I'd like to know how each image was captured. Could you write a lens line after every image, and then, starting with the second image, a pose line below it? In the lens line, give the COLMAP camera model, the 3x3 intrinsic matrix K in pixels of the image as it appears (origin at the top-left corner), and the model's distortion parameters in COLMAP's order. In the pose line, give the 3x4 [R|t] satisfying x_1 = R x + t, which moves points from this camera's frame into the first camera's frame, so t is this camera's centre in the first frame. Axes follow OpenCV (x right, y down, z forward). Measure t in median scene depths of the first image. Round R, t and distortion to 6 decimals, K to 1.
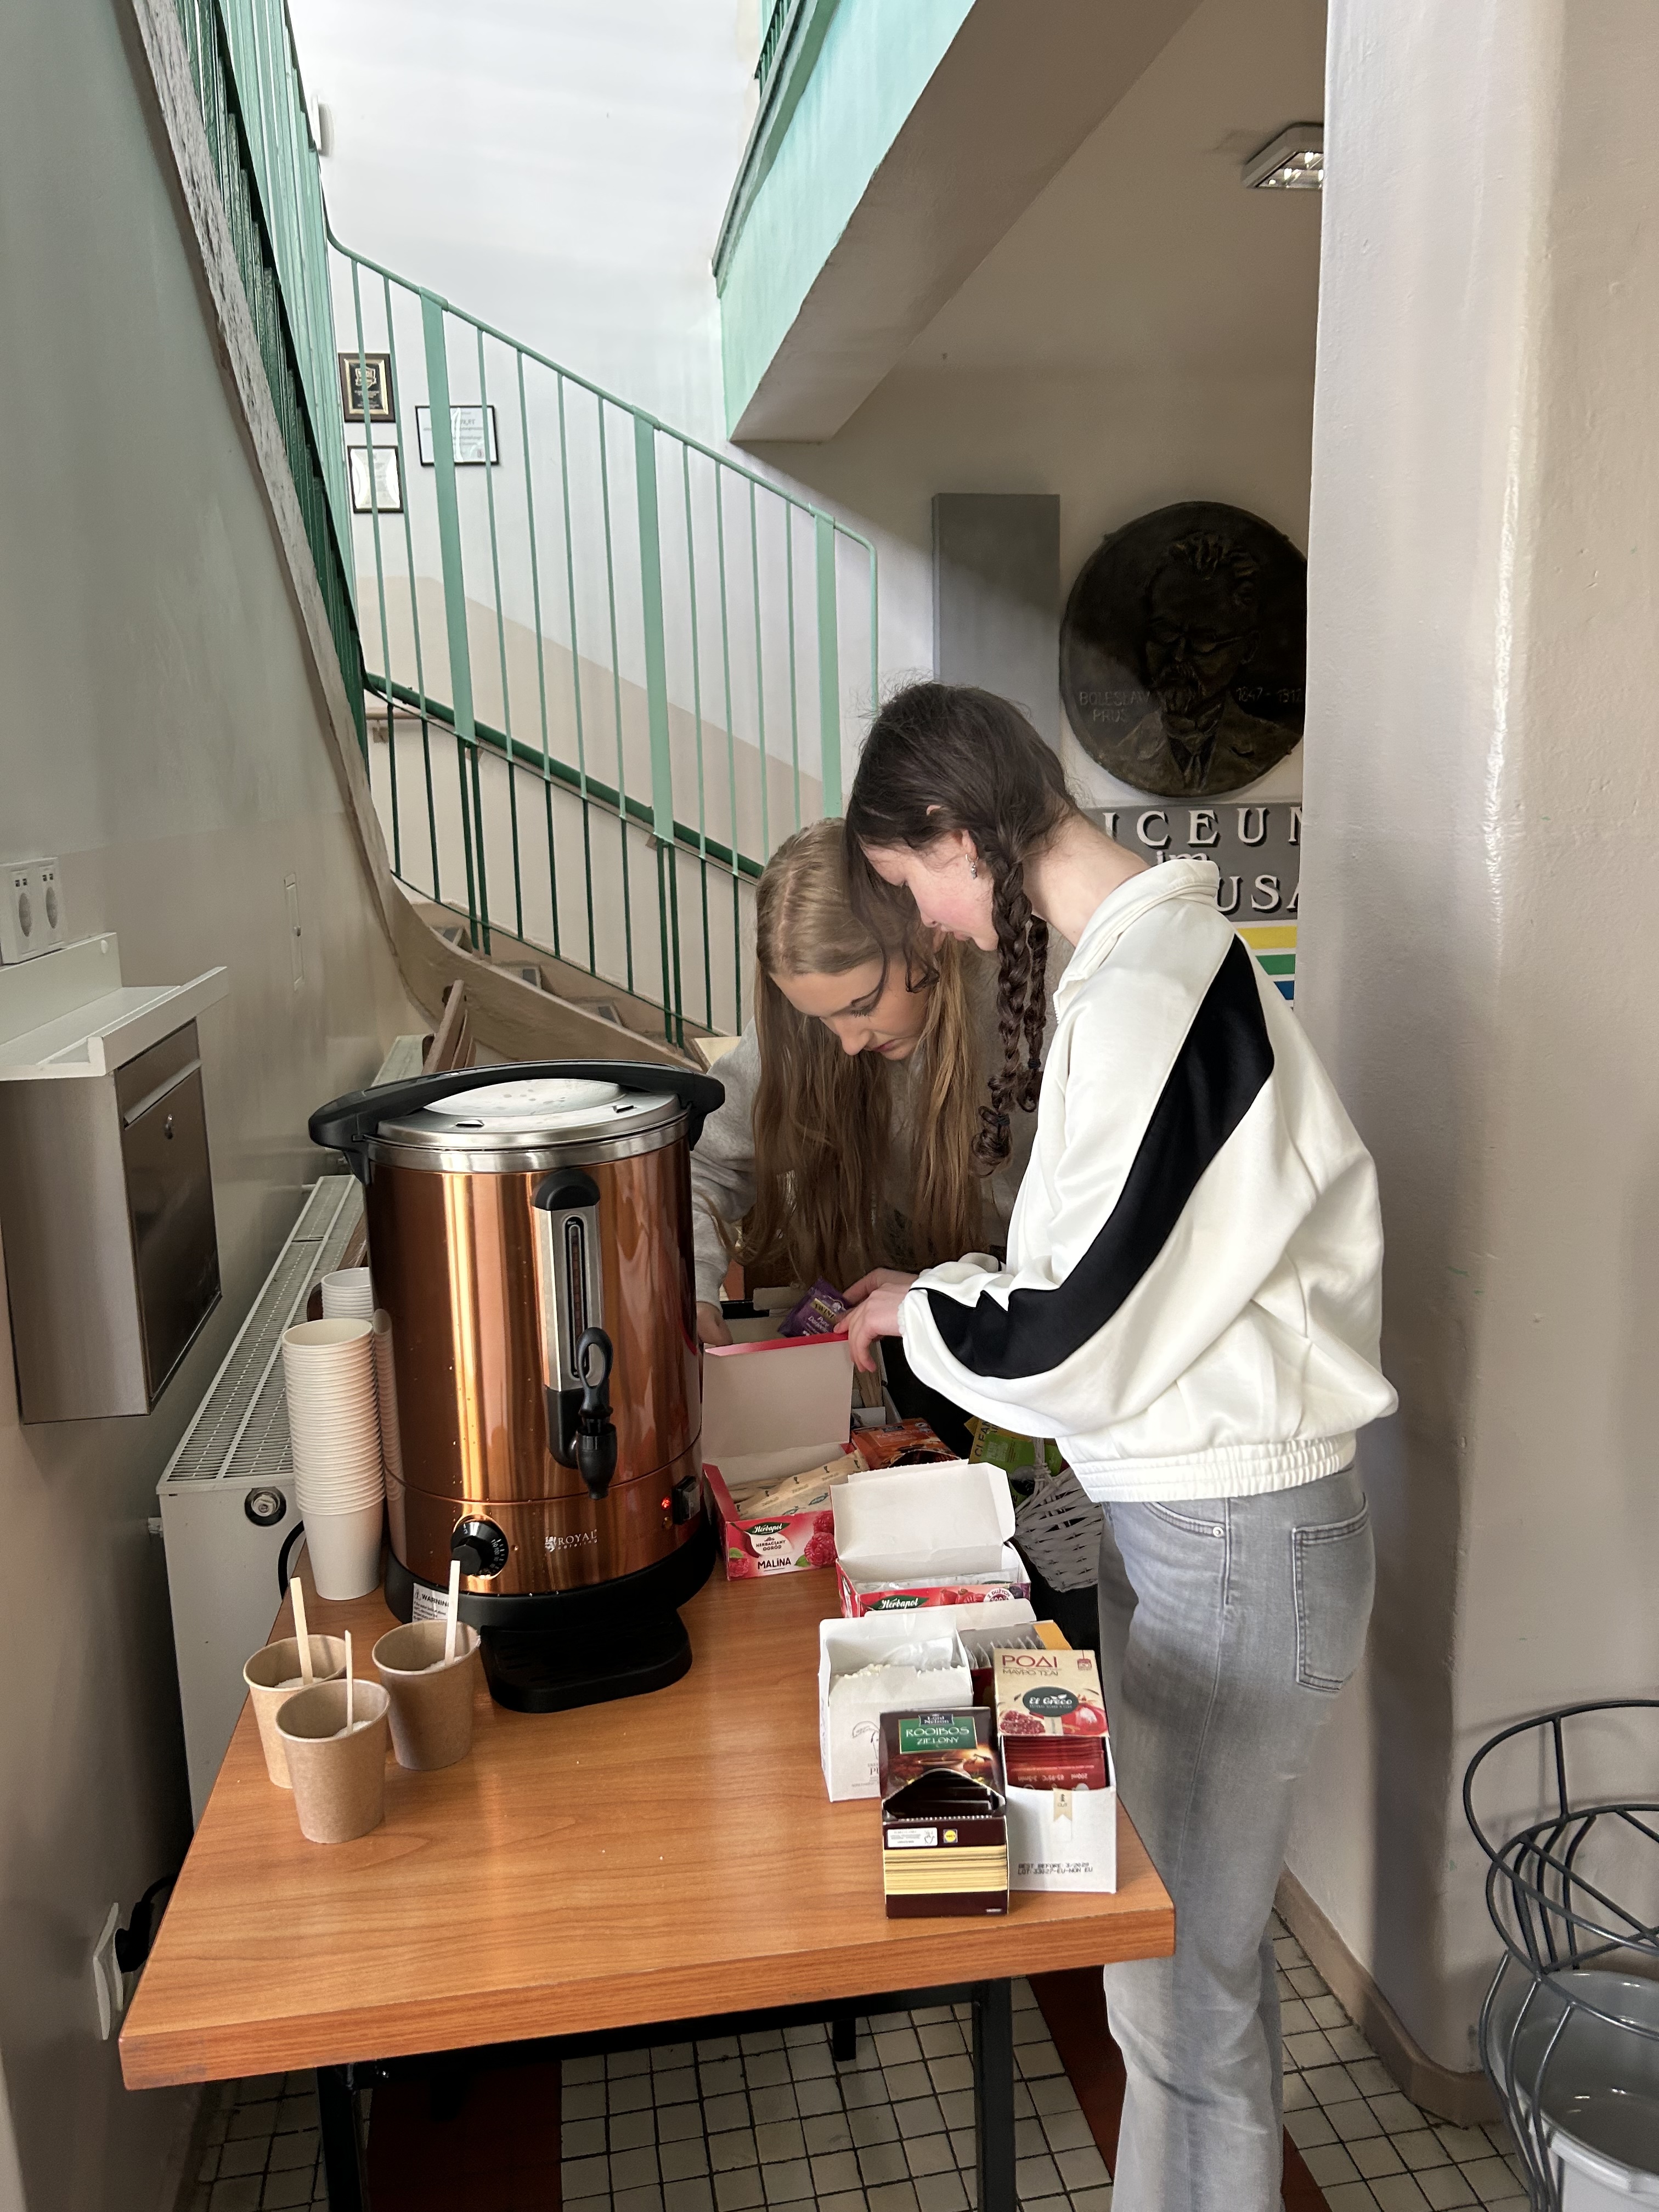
lens RADIAL K [[1704.8, 0, 829.5], [0, 1704.8, 1106.0], [0, 0, 1]] dist [-0.005800, -0.003584]
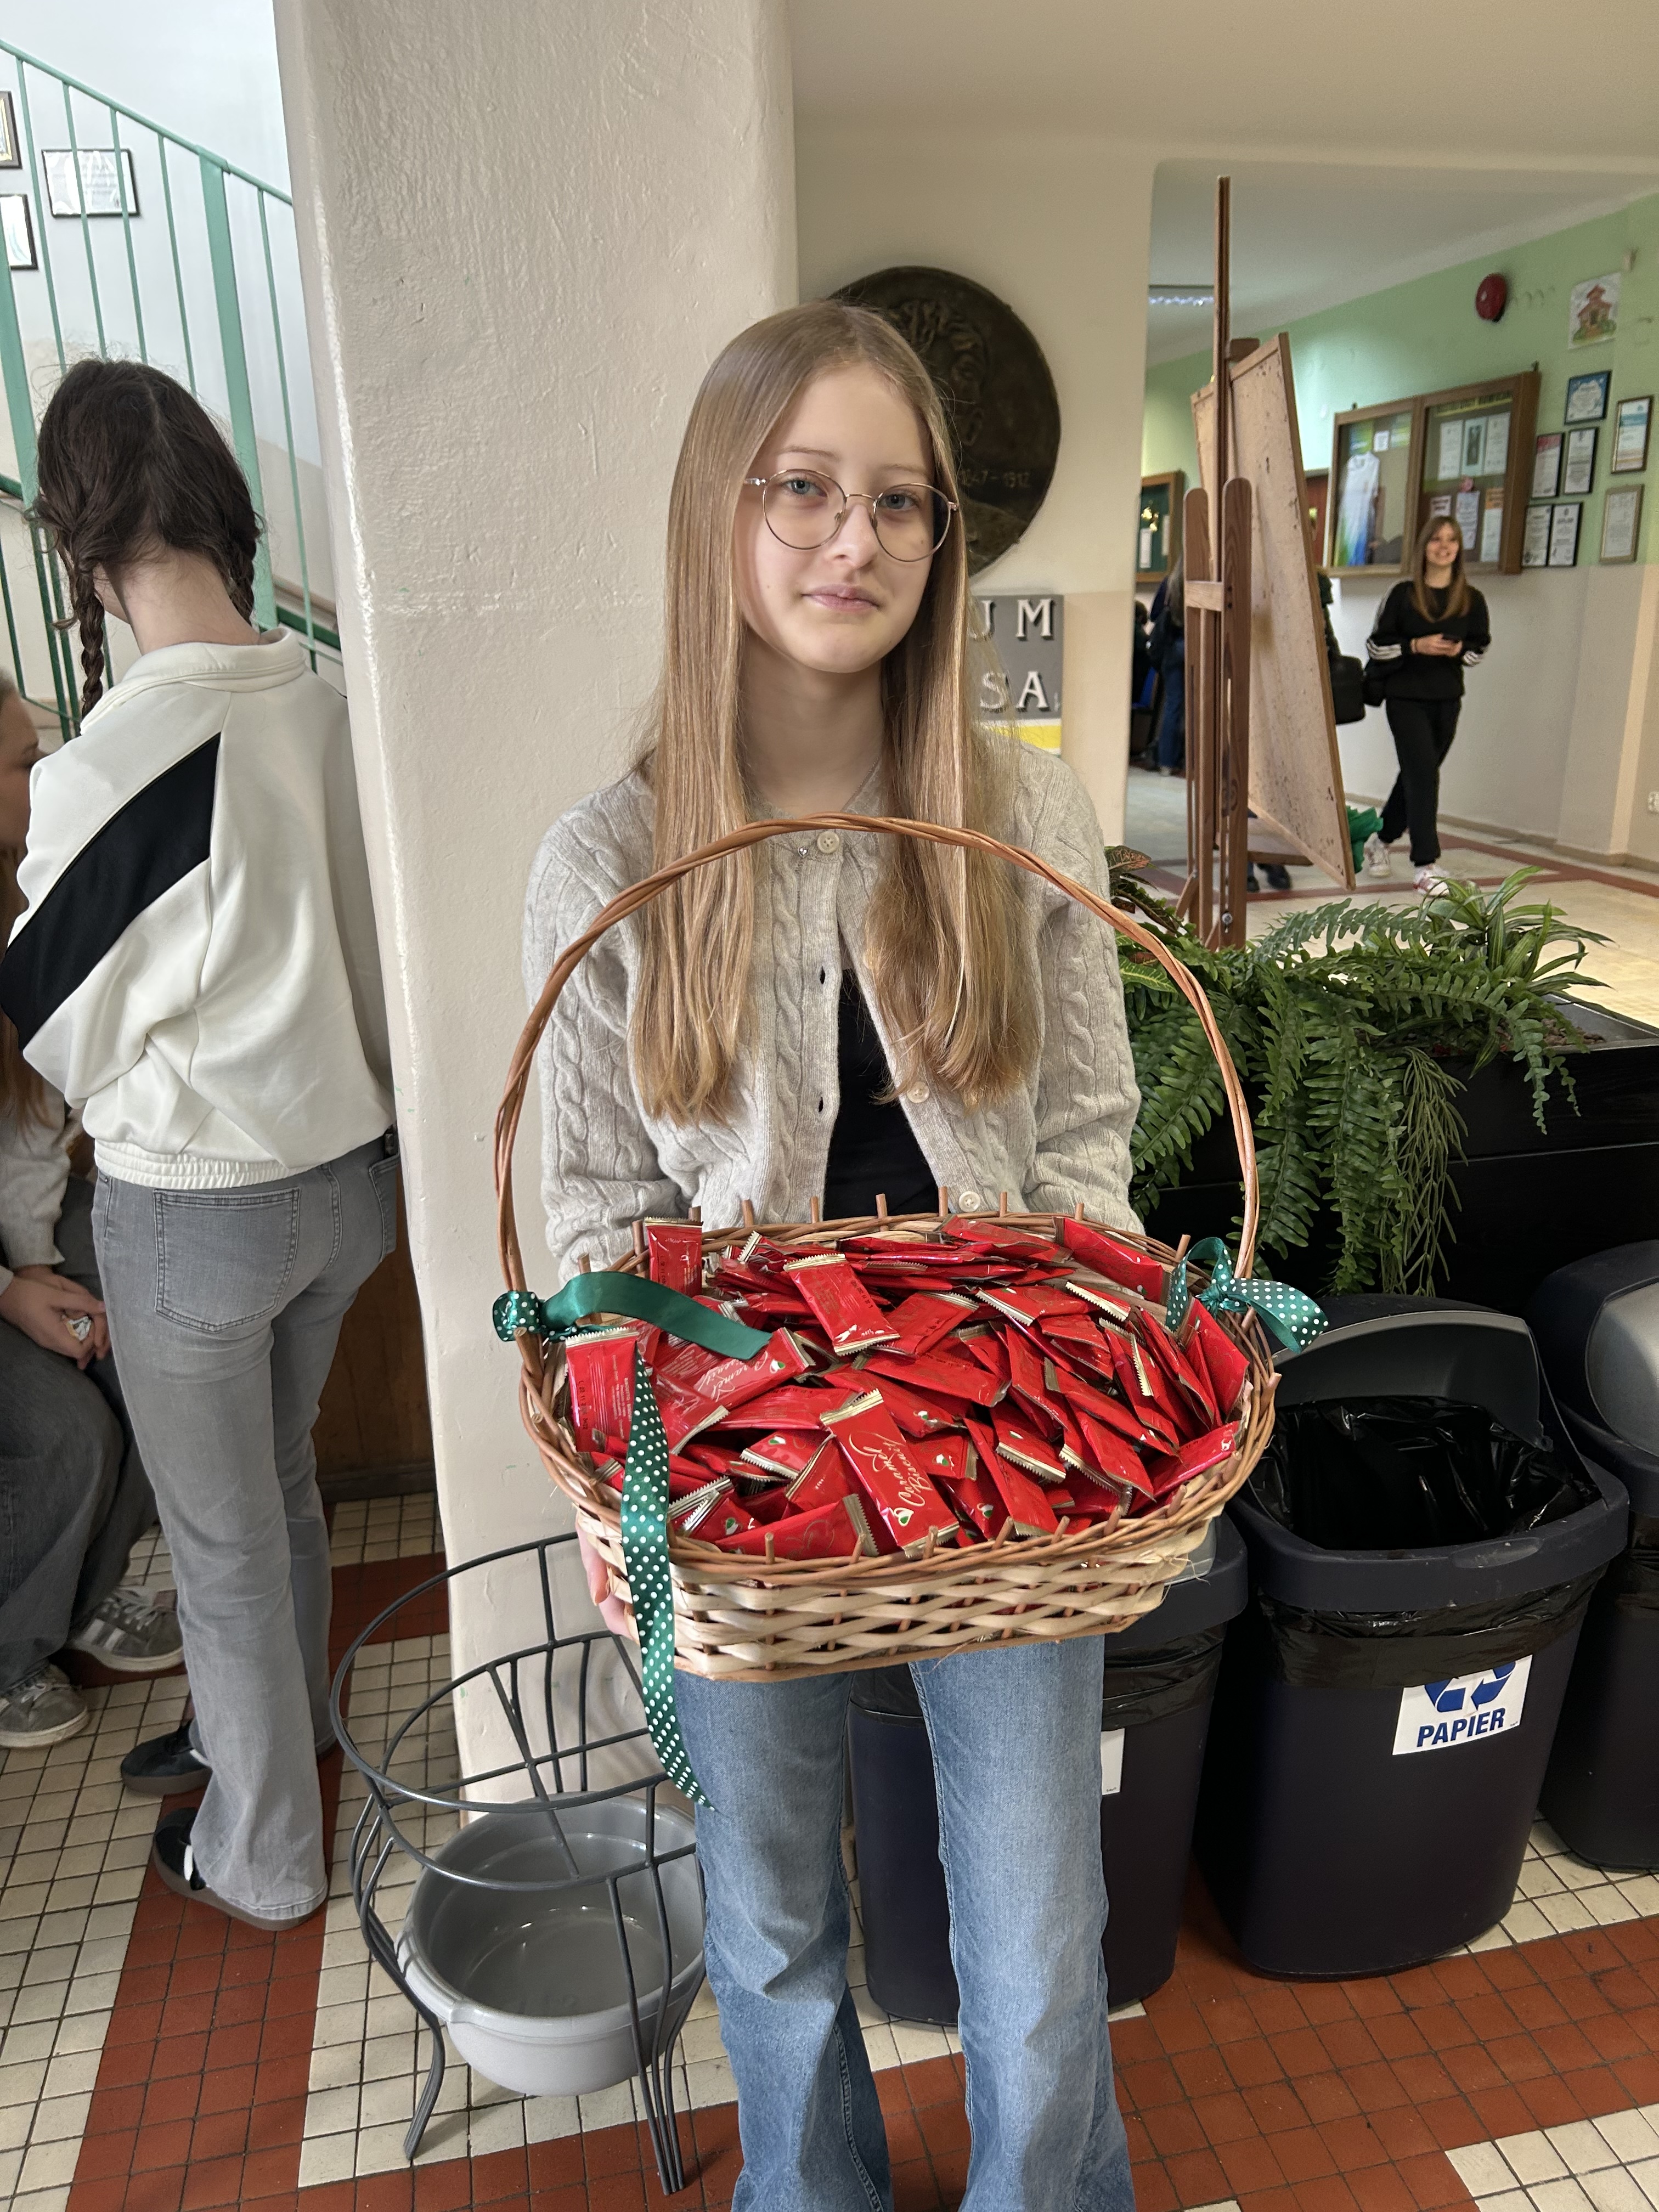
lens RADIAL K [[1704.8, 0, 829.5], [0, 1704.8, 1106.0], [0, 0, 1]] dist [-0.005800, -0.003584]
pose [[0.999614, -0.002403, 0.027693, 0.155683], [-0.000738, 0.993610, 0.112866, 0.000234], [-0.027787, -0.112843, 0.993224, 0.015896]]
